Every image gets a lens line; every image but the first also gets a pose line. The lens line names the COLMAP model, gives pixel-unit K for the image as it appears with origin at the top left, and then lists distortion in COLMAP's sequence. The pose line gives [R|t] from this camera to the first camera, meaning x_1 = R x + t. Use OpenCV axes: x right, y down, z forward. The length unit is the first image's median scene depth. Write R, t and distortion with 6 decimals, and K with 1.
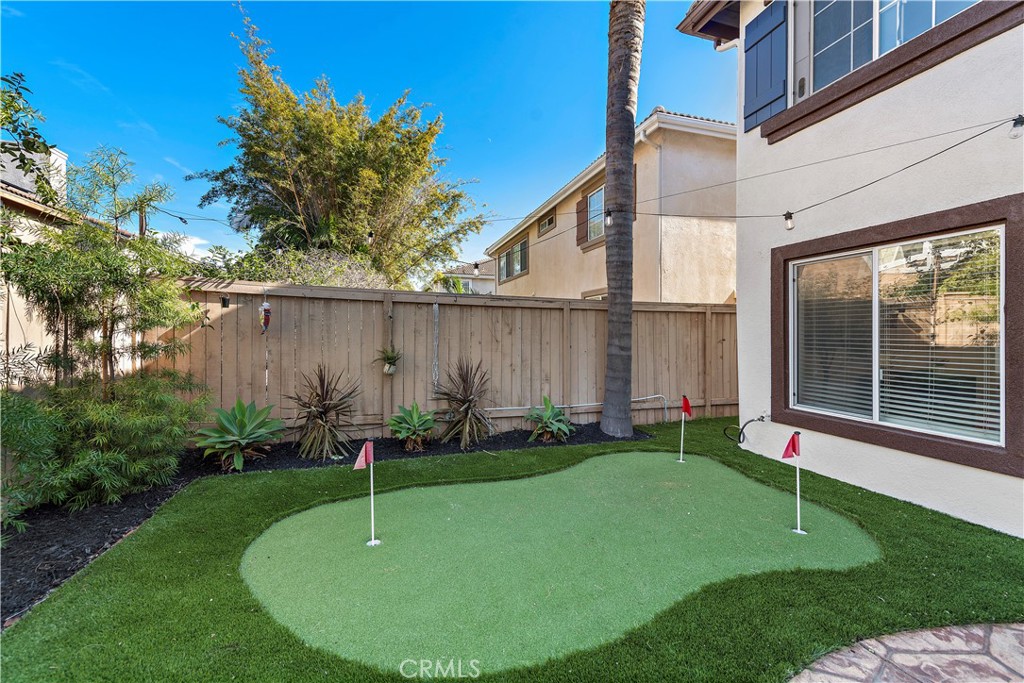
lens RADIAL K [[404.6, 0, 516.6], [0, 404.6, 339.7], [0, 0, 1]] dist [0.007415, -0.000752]
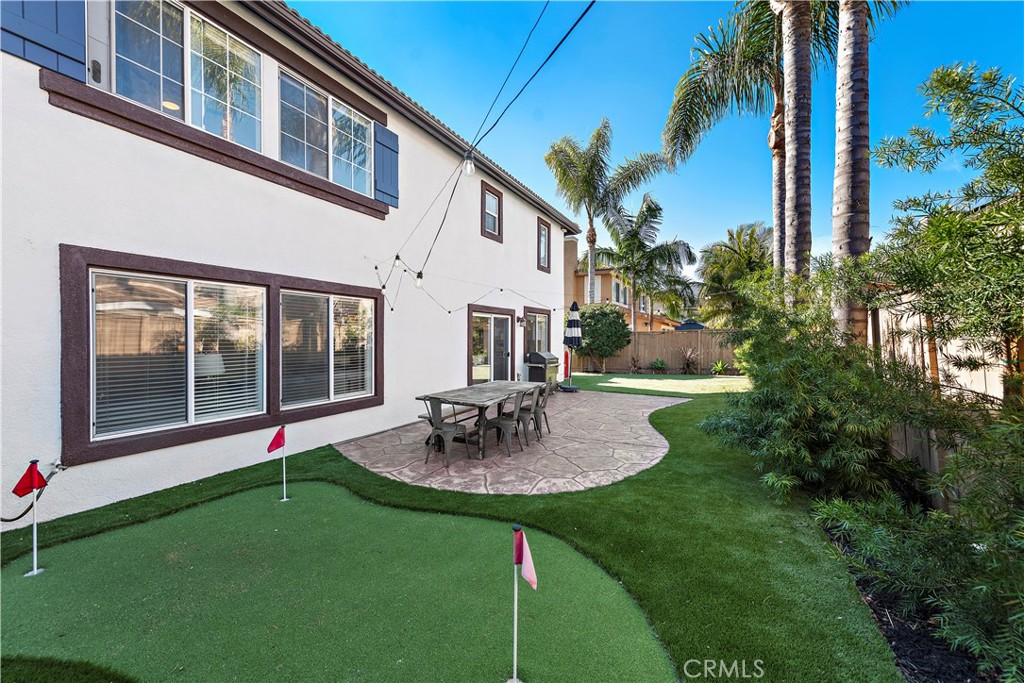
lens RADIAL K [[404.6, 0, 516.6], [0, 404.6, 339.7], [0, 0, 1]] dist [0.007415, -0.000752]
pose [[-0.701896, 0.002960, 0.712274, -0.423326], [0.014424, 0.999845, 0.010059, -0.029329], [-0.712134, 0.017334, -0.701830, 0.744911]]
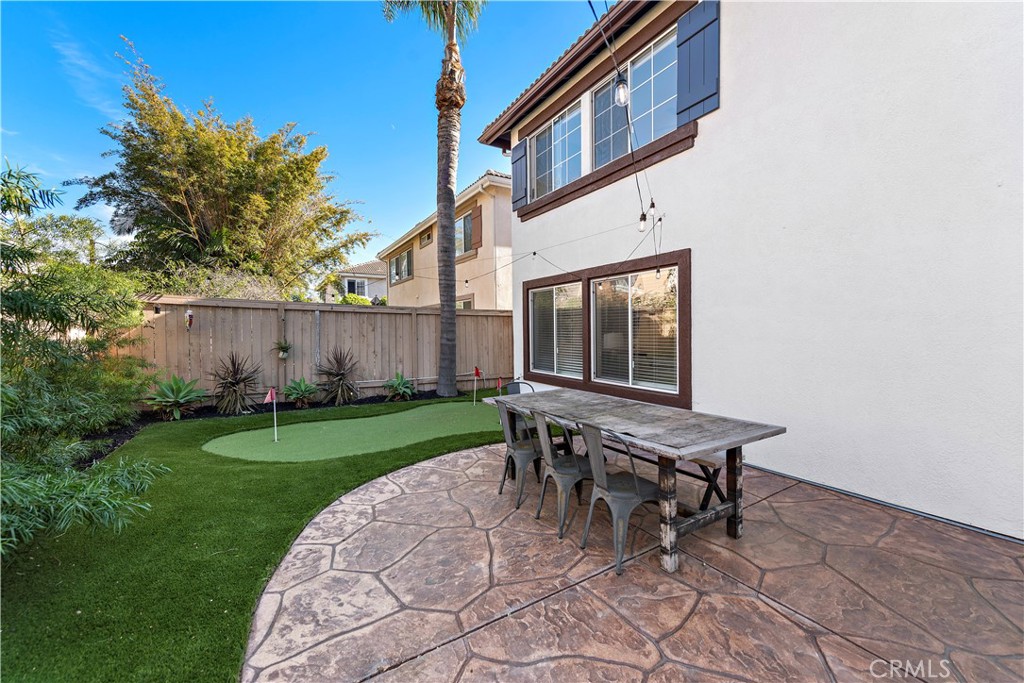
lens RADIAL K [[404.6, 0, 516.6], [0, 404.6, 339.7], [0, 0, 1]] dist [0.007415, -0.000752]
pose [[0.974746, -0.010280, 0.223081, 0.166744], [0.008264, 0.999916, 0.009967, 0.007796], [-0.223165, -0.007872, 0.974749, -0.565625]]
